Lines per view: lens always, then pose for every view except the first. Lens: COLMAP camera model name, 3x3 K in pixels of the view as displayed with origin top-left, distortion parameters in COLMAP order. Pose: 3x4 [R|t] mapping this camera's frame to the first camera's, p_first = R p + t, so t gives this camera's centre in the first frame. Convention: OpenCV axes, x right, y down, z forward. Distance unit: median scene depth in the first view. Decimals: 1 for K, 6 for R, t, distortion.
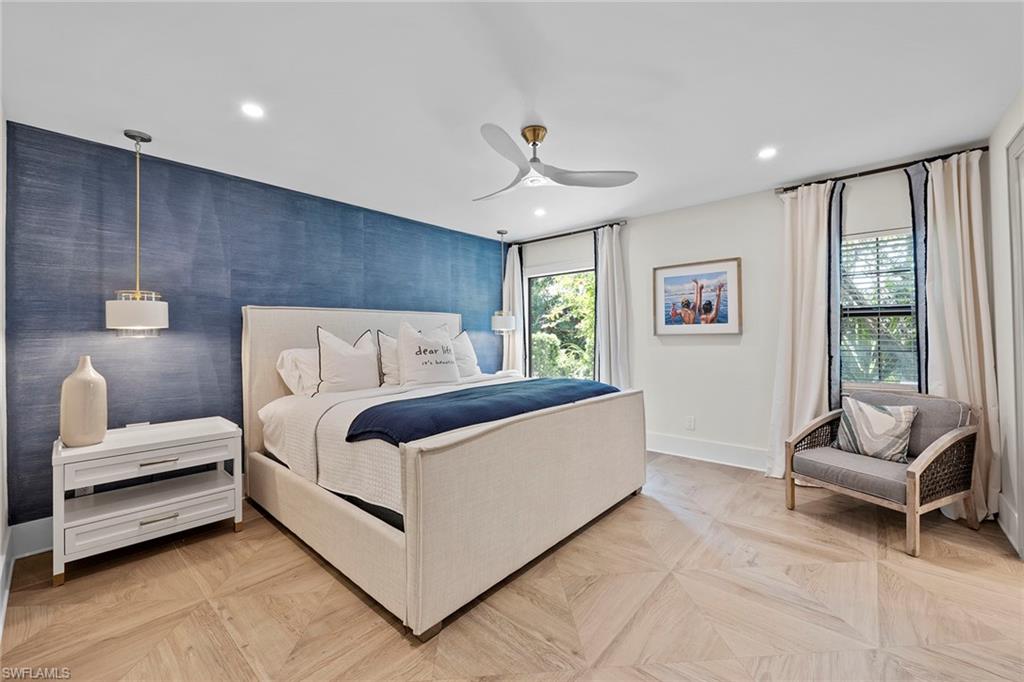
lens RADIAL K [[414.3, 0, 507.5], [0, 414.3, 325.6], [0, 0, 1]] dist [-0.001649, -0.000035]
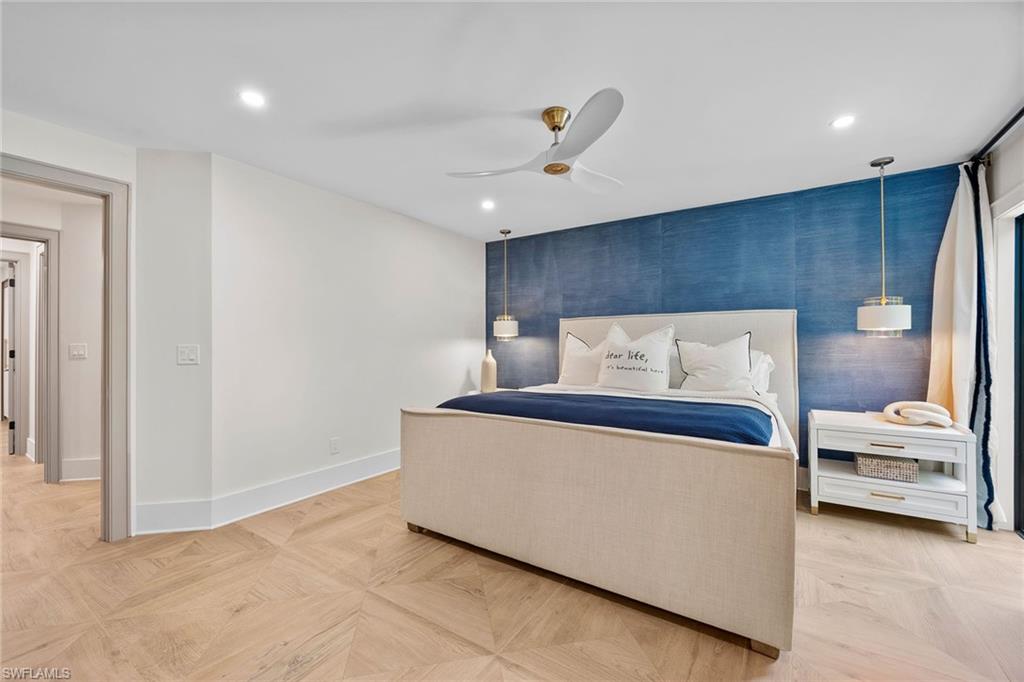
lens RADIAL K [[414.3, 0, 512.2], [0, 414.3, 339.0], [0, 0, 1]] dist [-0.001649, -0.000035]
pose [[0.132160, -0.000623, -0.991228, 0.780912], [0.023236, 0.999727, 0.002470, 0.014402], [0.990956, -0.023358, 0.132138, 0.644543]]
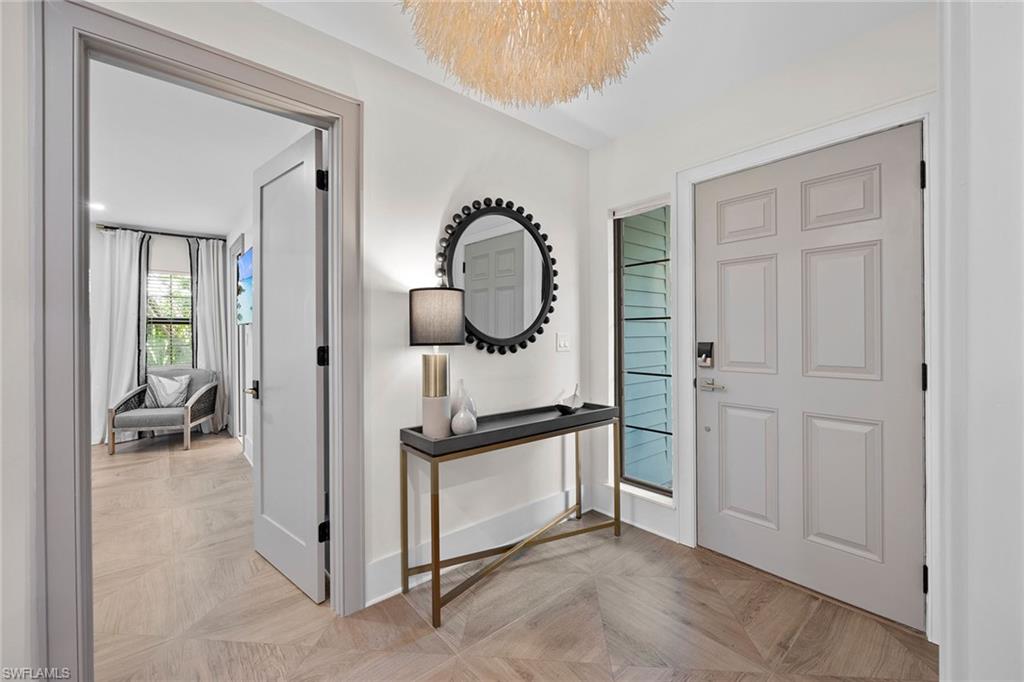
lens RADIAL K [[414.3, 0, 509.7], [0, 414.3, 334.3], [0, 0, 1]] dist [-0.001649, -0.000035]
pose [[0.149545, 0.009692, 0.988707, -0.516639], [-0.008703, 0.999926, -0.008486, 0.019729], [-0.988717, -0.007336, 0.149618, -0.565568]]
